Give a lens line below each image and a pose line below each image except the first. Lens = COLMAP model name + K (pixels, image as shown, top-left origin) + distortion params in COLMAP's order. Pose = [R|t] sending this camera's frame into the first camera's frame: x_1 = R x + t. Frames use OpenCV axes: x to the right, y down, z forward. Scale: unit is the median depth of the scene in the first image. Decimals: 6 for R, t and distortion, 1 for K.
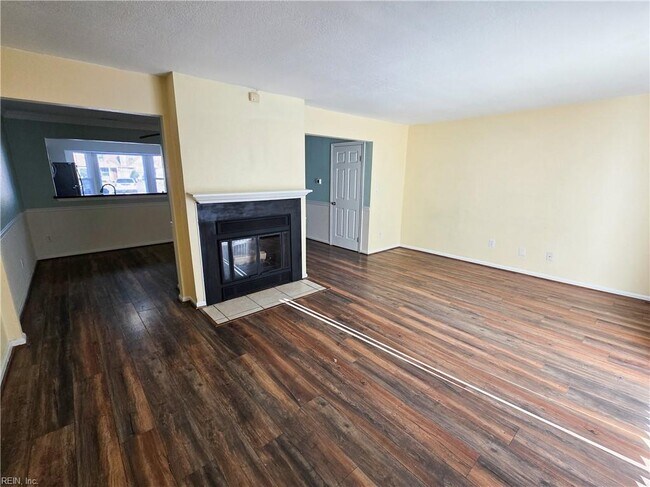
lens RADIAL K [[289.1, 0, 325.0], [0, 289.1, 243.5], [0, 0, 1]] dist [-0.001200, -0.000191]
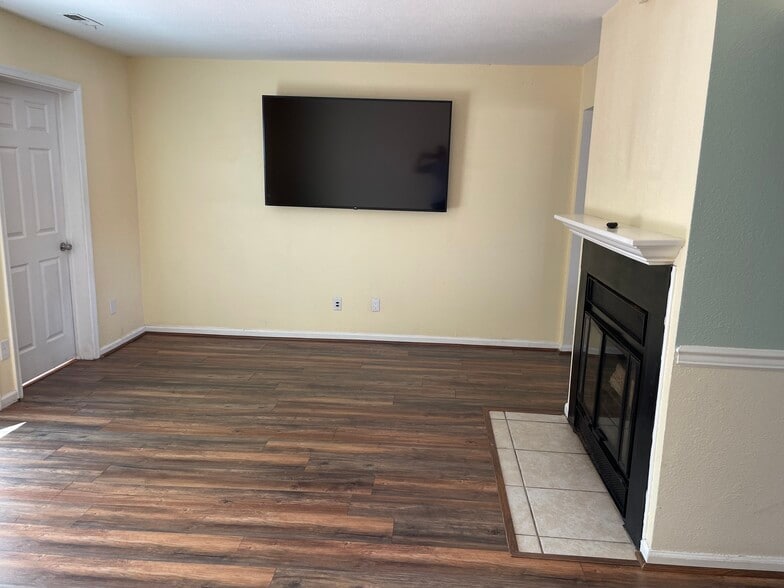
lens RADIAL K [[593.1, 0, 395.5], [0, 593.1, 289.6], [0, 0, 1]] dist [0.108749, -0.142863]
pose [[-0.708528, 0.108972, -0.697219, 0.708995], [-0.195150, 0.919218, 0.341985, -0.401556], [0.678163, 0.378368, -0.630026, 1.660293]]
